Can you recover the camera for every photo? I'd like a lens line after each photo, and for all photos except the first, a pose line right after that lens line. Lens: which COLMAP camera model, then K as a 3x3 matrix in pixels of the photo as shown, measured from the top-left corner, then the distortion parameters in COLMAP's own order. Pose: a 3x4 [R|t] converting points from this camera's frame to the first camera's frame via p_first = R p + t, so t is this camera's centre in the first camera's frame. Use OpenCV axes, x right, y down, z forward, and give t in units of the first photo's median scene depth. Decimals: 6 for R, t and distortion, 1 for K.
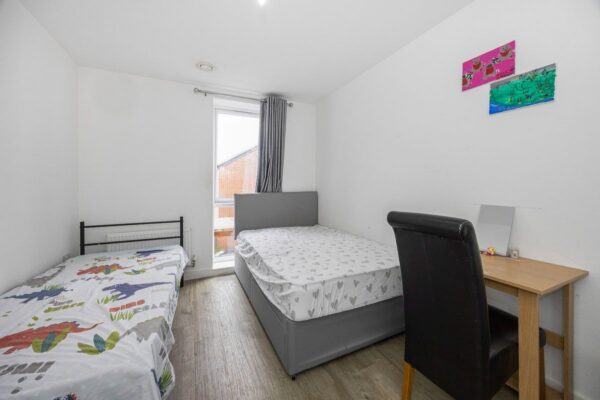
lens RADIAL K [[230.1, 0, 301.8], [0, 230.1, 188.3], [0, 0, 1]] dist [-0.001521, -0.000073]
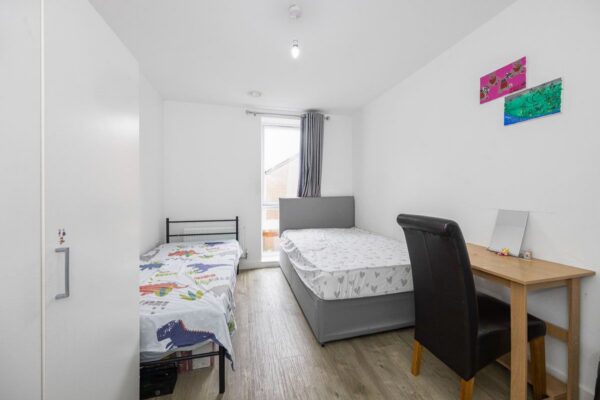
lens RADIAL K [[231.1, 0, 297.8], [0, 231.1, 197.6], [0, 0, 1]] dist [-0.000286, -0.000011]
pose [[0.977734, 0.004664, -0.209797, 0.086022], [0.000023, 0.999751, 0.022331, -0.006024], [0.209849, -0.021839, 0.977490, -0.227148]]
